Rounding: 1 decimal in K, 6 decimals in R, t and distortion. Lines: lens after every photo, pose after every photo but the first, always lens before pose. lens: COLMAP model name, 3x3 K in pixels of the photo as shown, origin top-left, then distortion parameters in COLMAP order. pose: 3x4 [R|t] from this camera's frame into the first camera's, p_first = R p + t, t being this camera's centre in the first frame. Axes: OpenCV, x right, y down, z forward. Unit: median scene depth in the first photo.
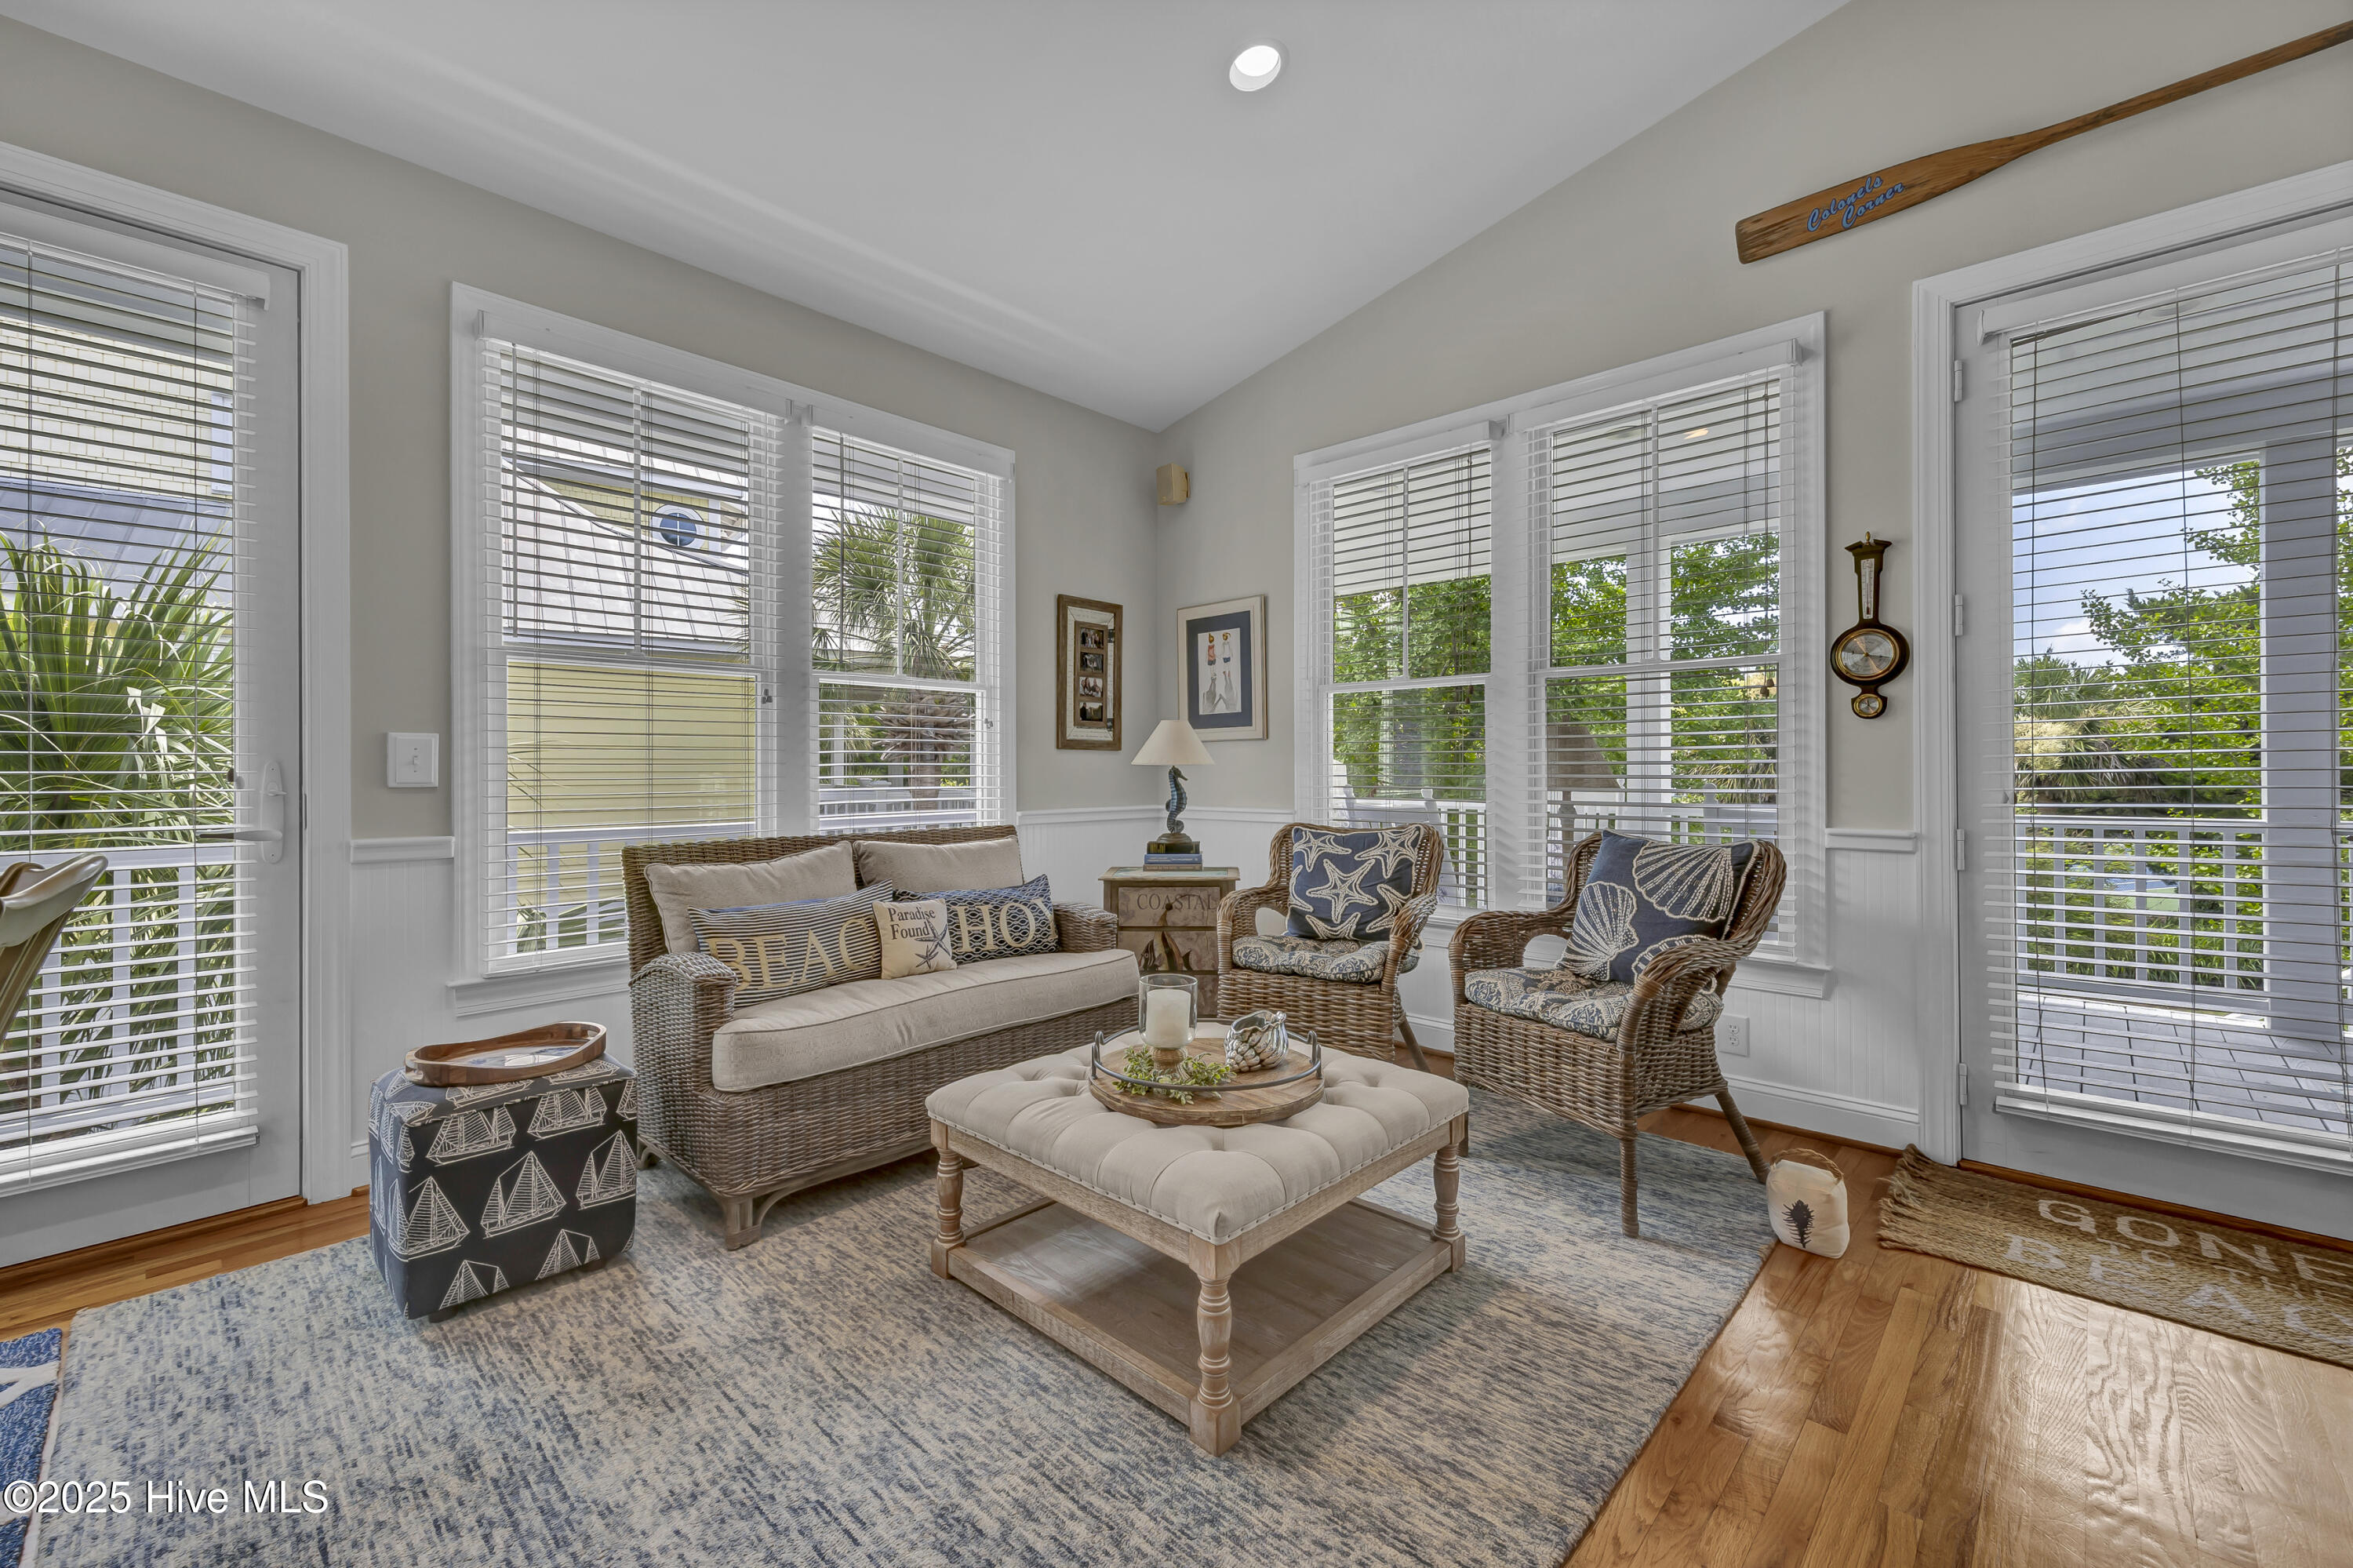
lens RADIAL K [[964.1, 0, 1174.5], [0, 964.1, 767.2], [0, 0, 1]] dist [0.010432, -0.002051]
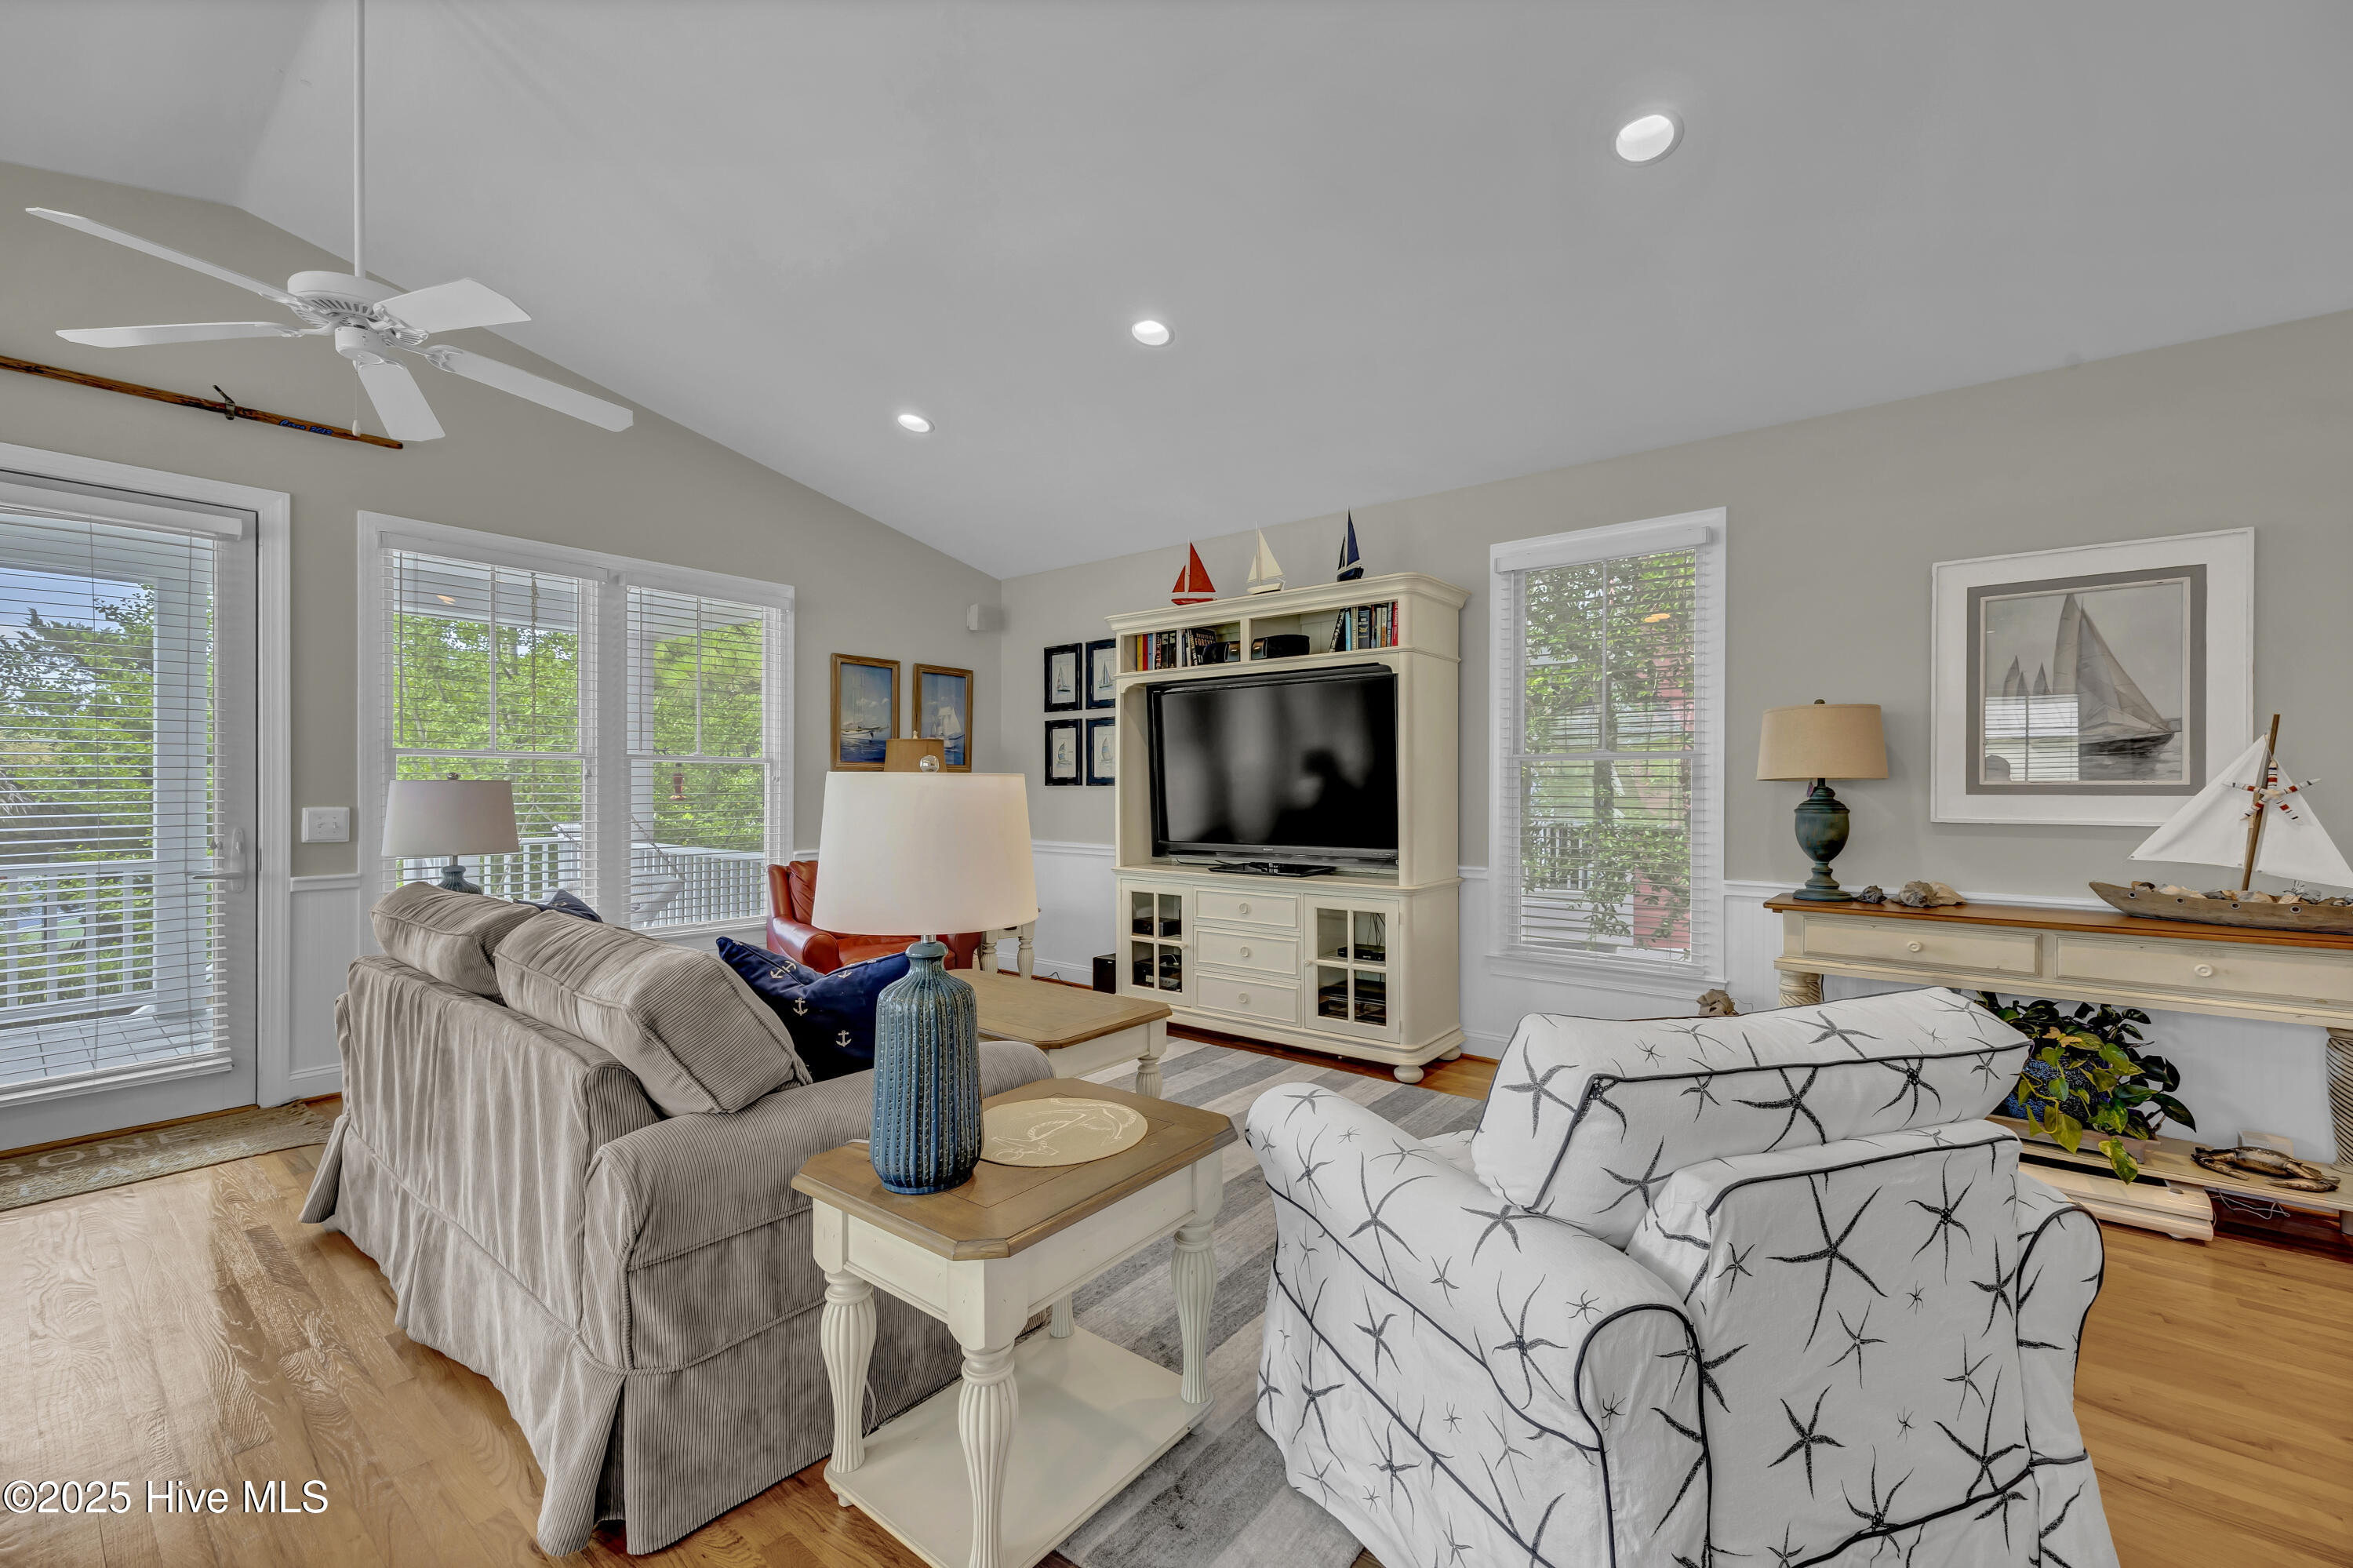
lens RADIAL K [[964.1, 0, 1177.5], [0, 964.1, 790.0], [0, 0, 1]] dist [0.010432, -0.002051]
pose [[-0.073203, 0.002910, 0.997313, -0.495144], [-0.001672, 0.999994, -0.003041, -0.062610], [-0.997316, -0.001890, -0.073198, -0.477281]]
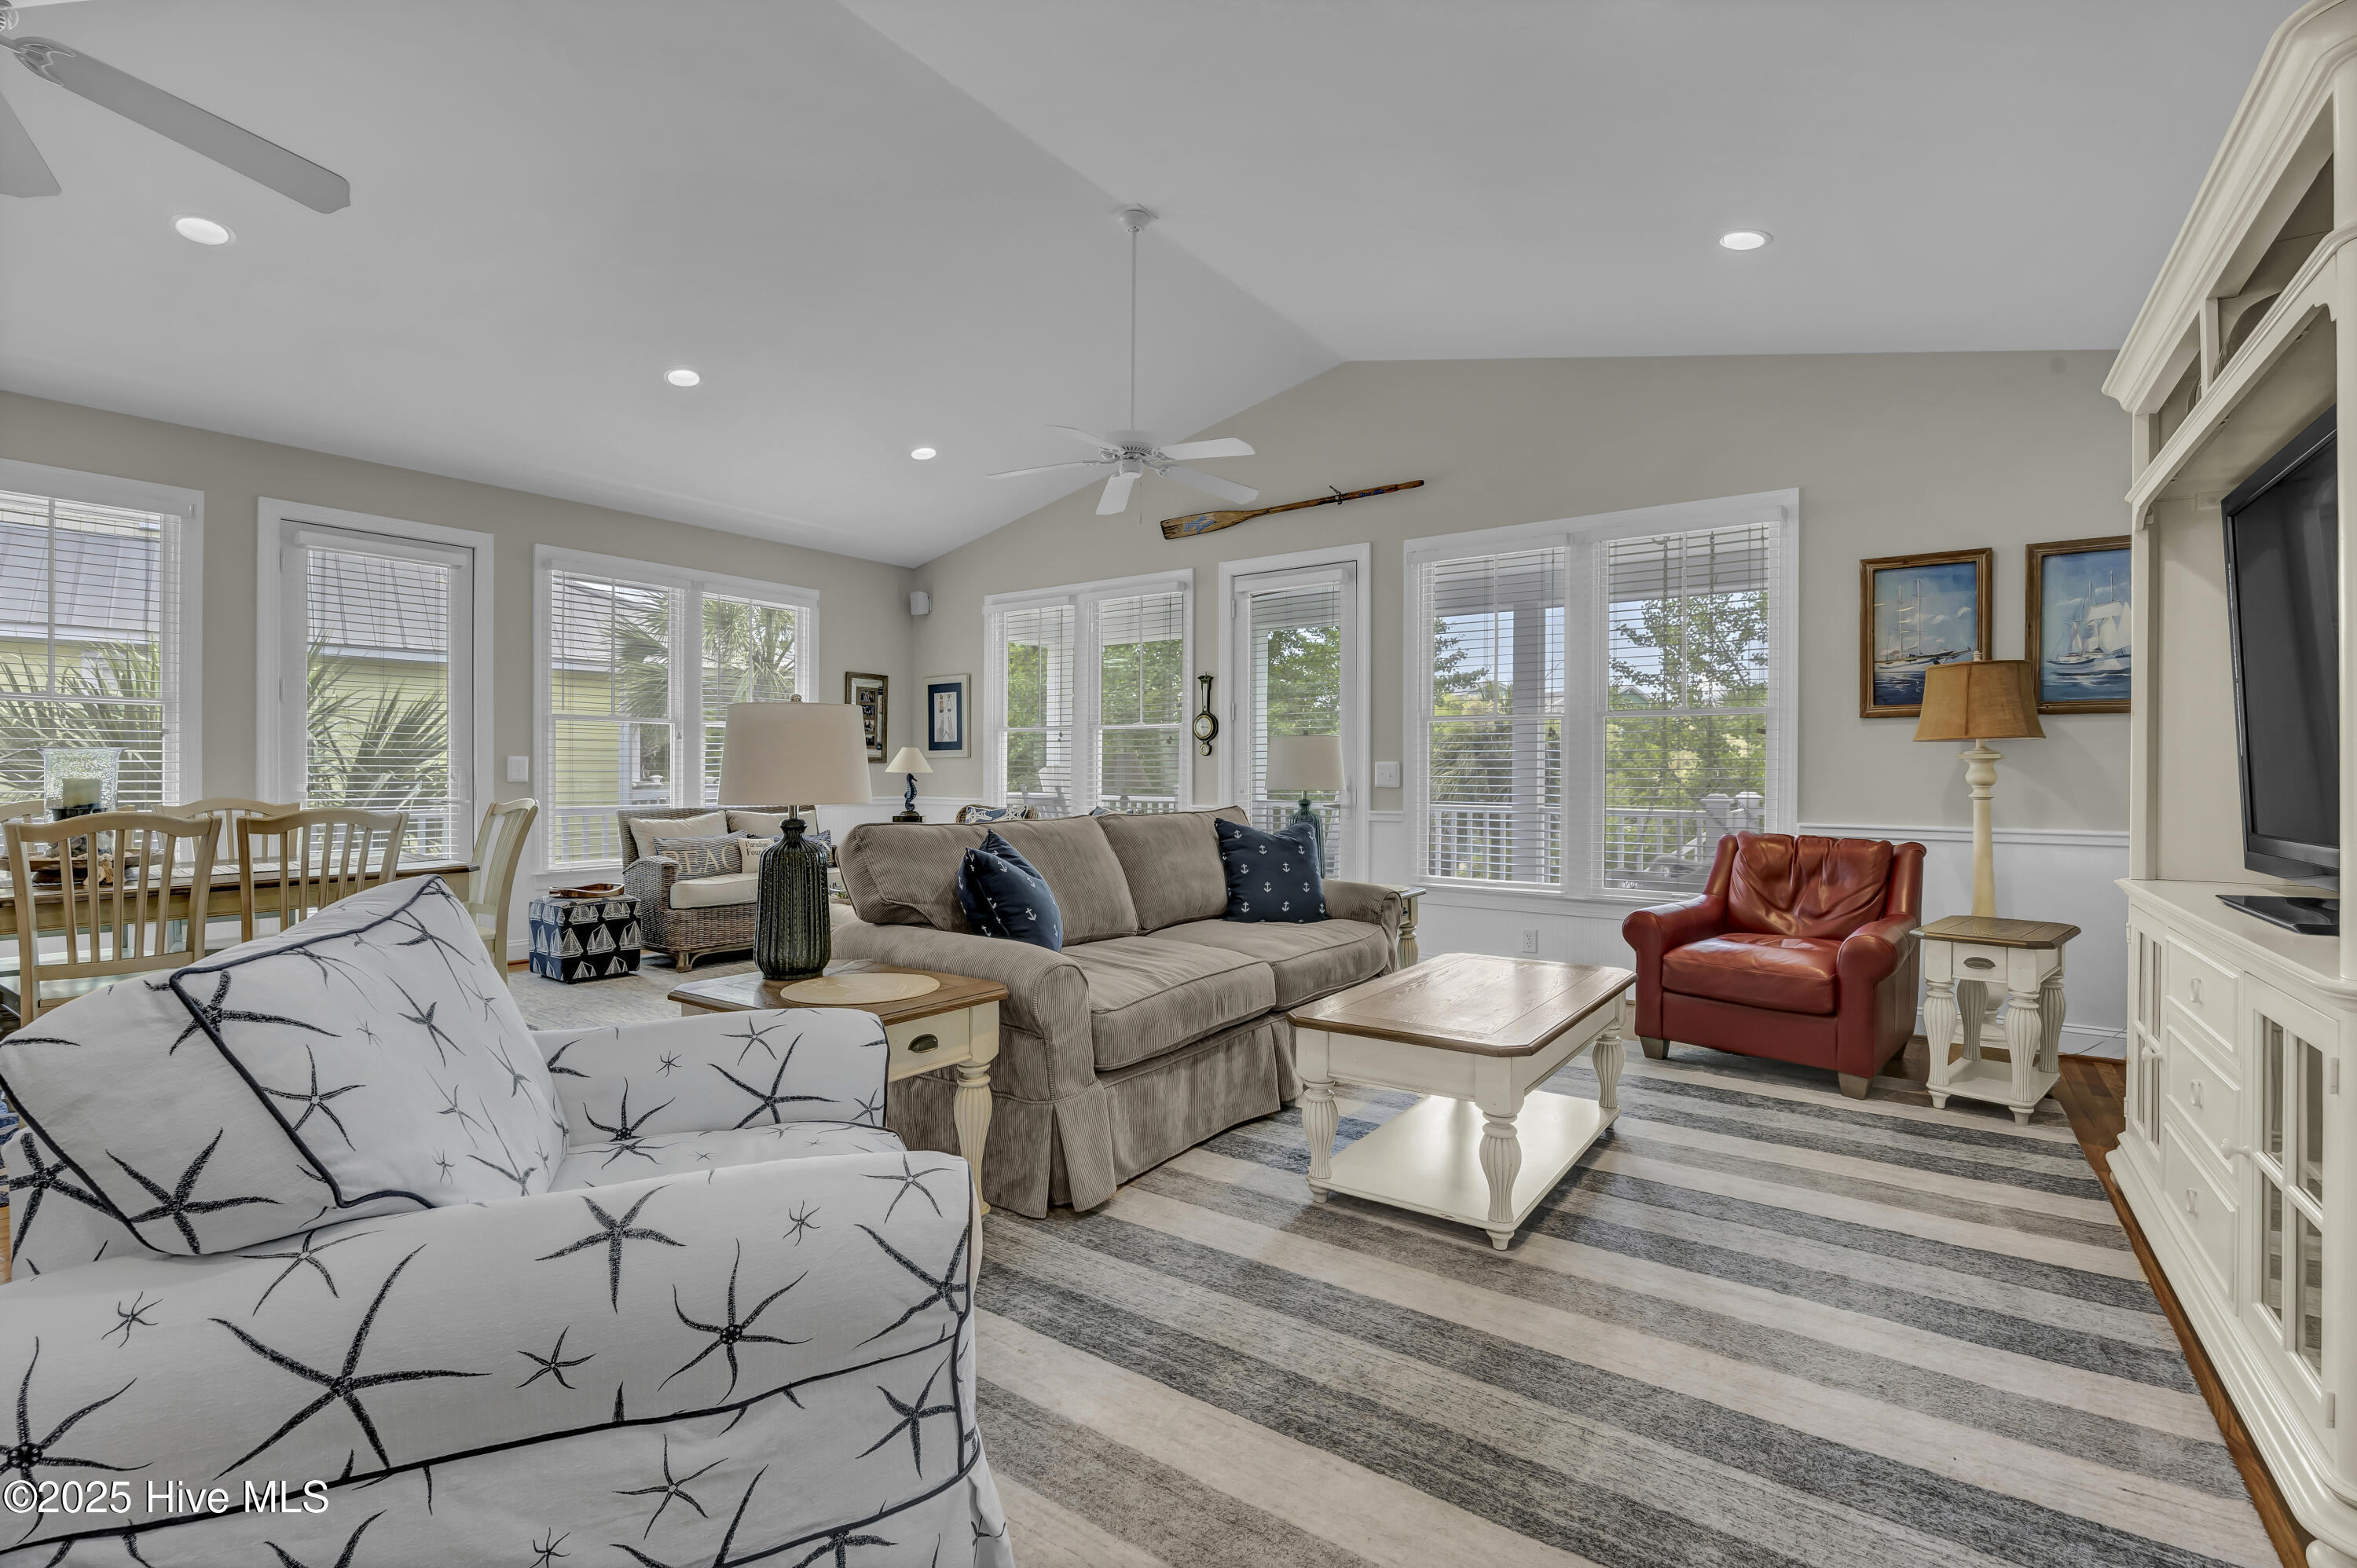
lens RADIAL K [[1038.2, 0, 1171.1], [0, 1038.2, 778.7], [0, 0, 1]] dist [-0.016776, 0.001897]
pose [[0.992905, 0.007629, 0.118663, 0.373855], [-0.008786, 0.999919, 0.009227, -0.018673], [-0.118583, -0.010204, 0.992892, -1.416769]]
